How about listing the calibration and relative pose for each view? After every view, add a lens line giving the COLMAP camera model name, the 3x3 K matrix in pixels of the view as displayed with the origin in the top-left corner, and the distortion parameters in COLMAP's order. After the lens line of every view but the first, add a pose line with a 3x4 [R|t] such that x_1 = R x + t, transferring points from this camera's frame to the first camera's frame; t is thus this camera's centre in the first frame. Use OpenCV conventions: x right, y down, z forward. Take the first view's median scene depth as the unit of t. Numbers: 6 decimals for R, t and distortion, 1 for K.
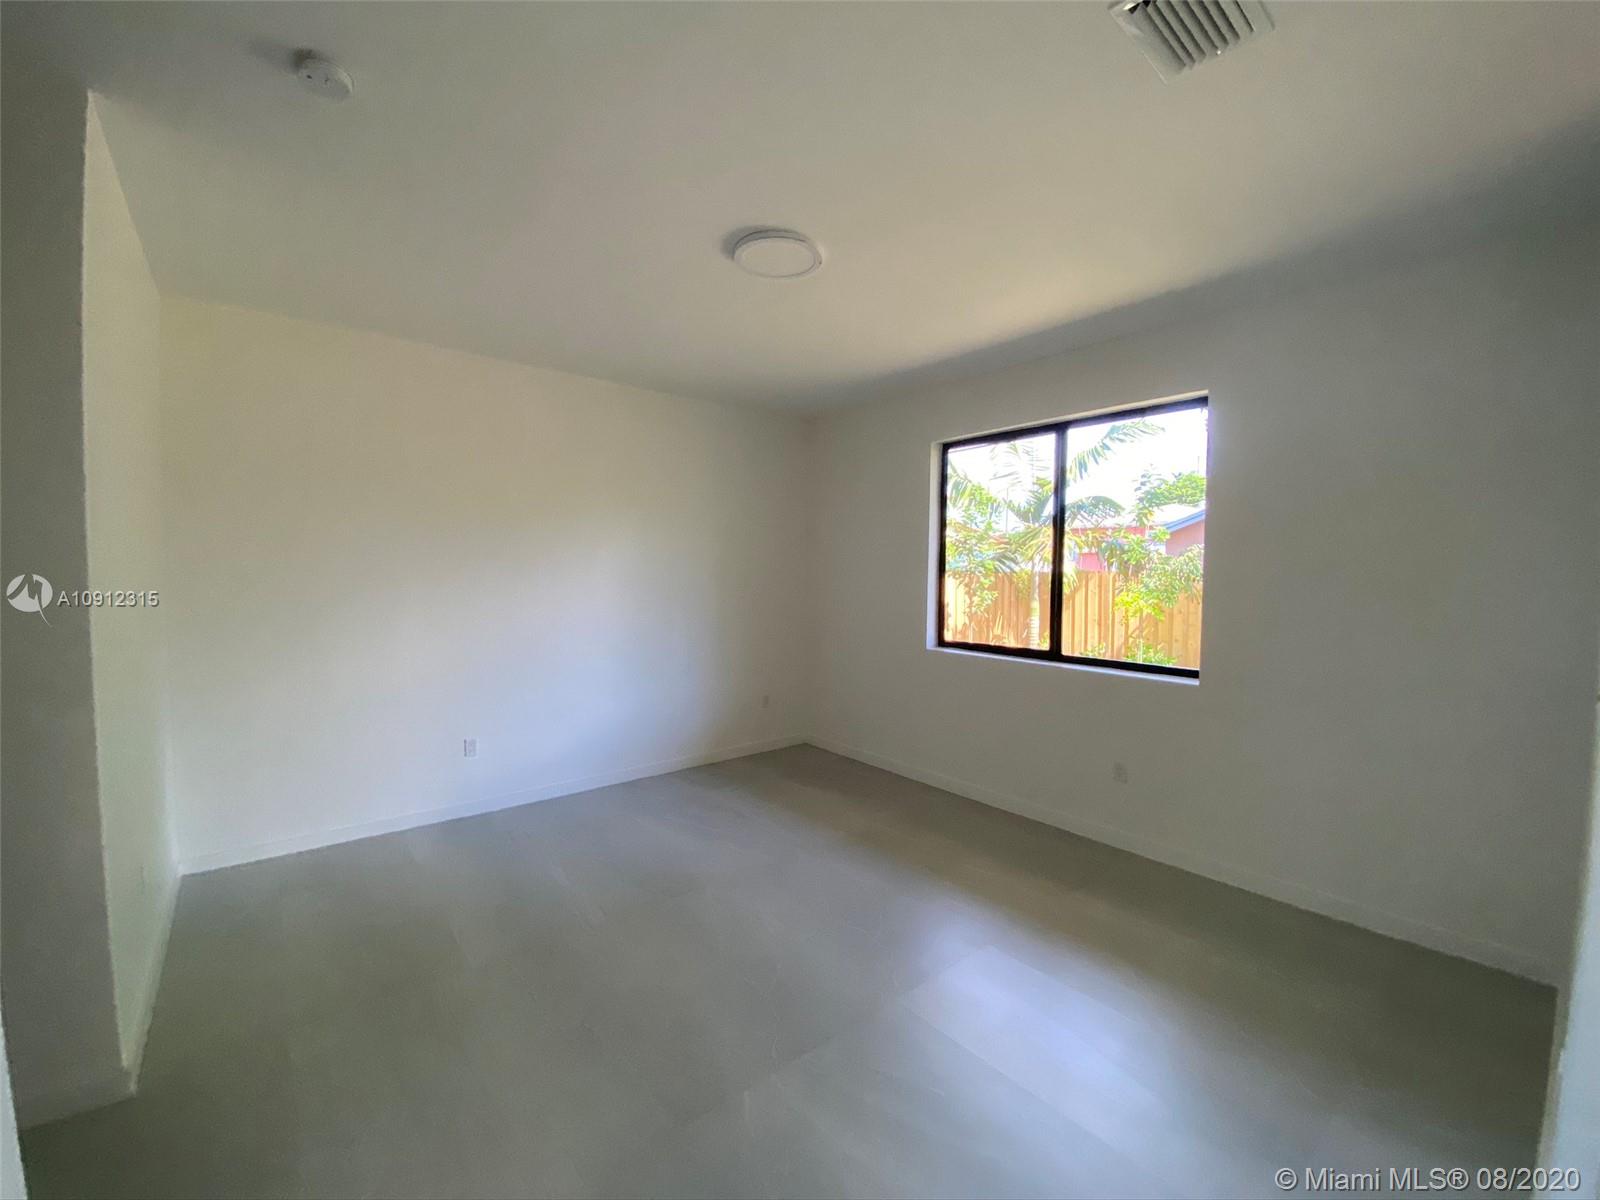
lens RADIAL K [[648.6, 0, 800.0], [0, 648.6, 600.0], [0, 0, 1]] dist [0.001412, 0.000112]
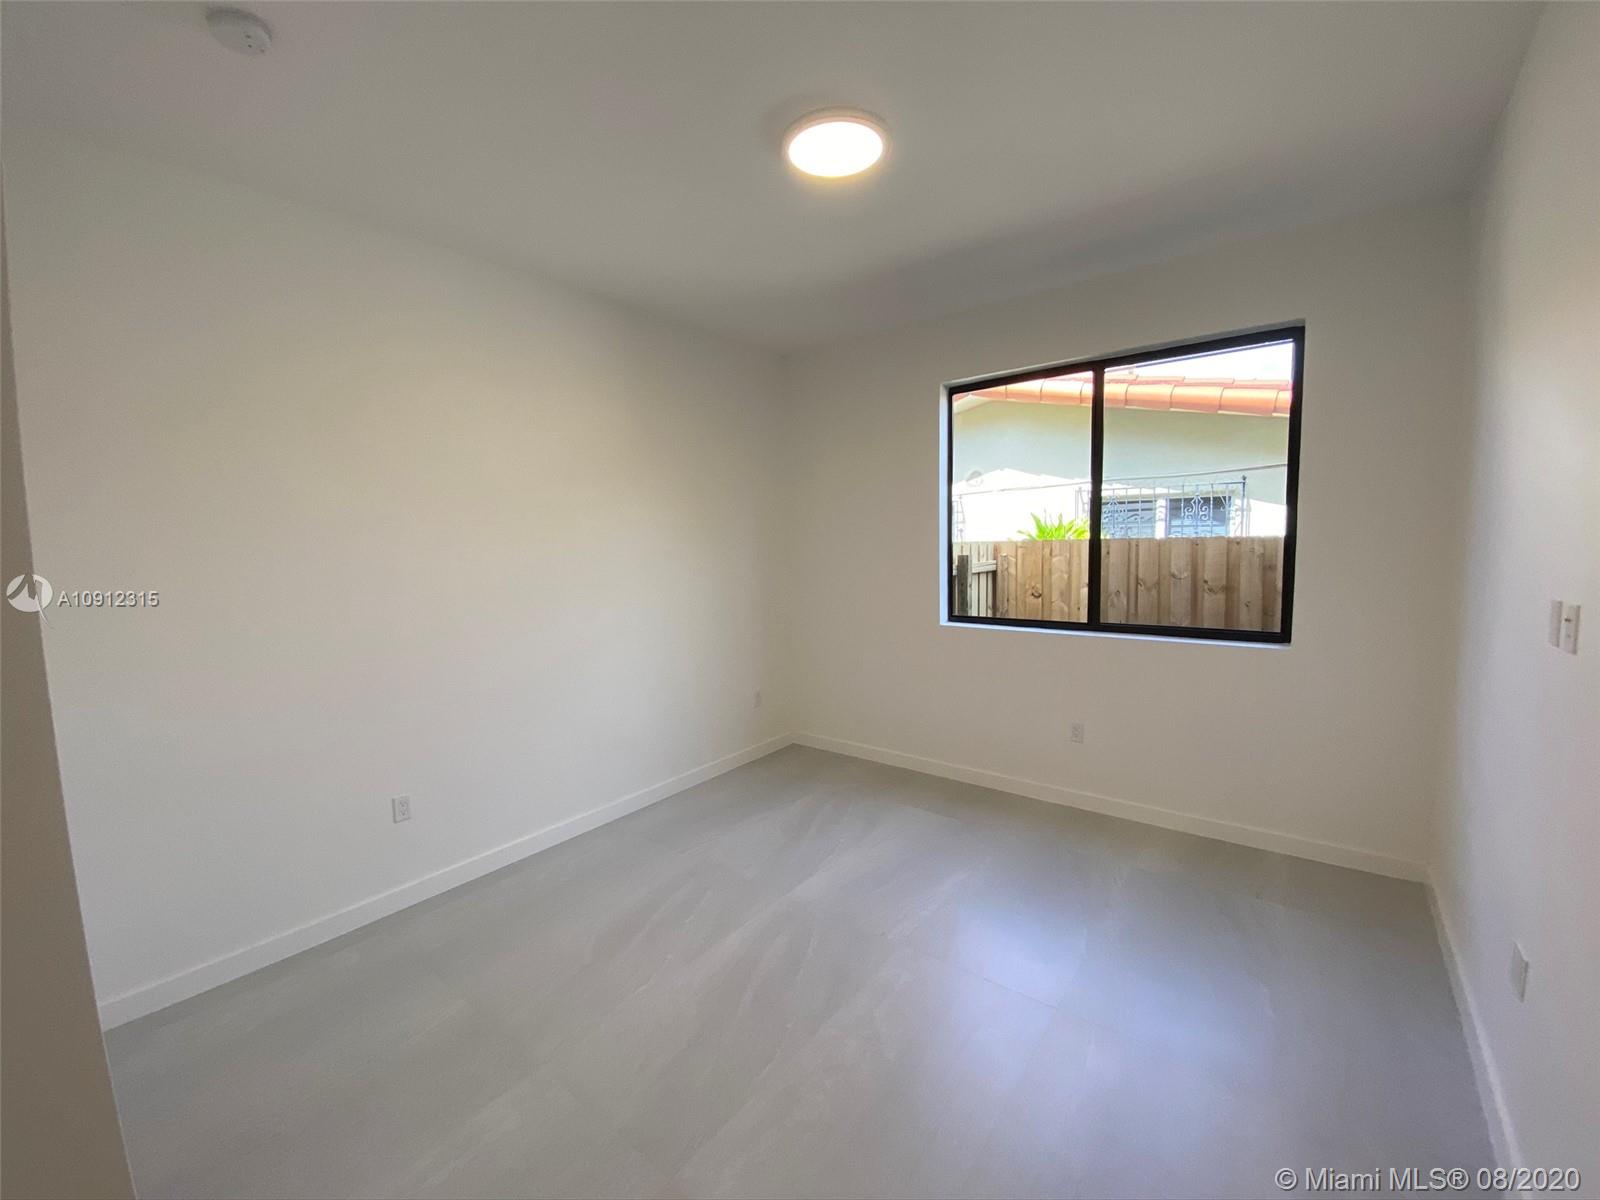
lens RADIAL K [[648.6, 0, 800.0], [0, 648.6, 600.0], [0, 0, 1]] dist [0.001412, 0.000112]
pose [[0.982387, -0.054789, 0.178643, -0.163048], [0.046729, 0.997704, 0.049017, -0.011395], [-0.180919, -0.039806, 0.982692, 0.197391]]
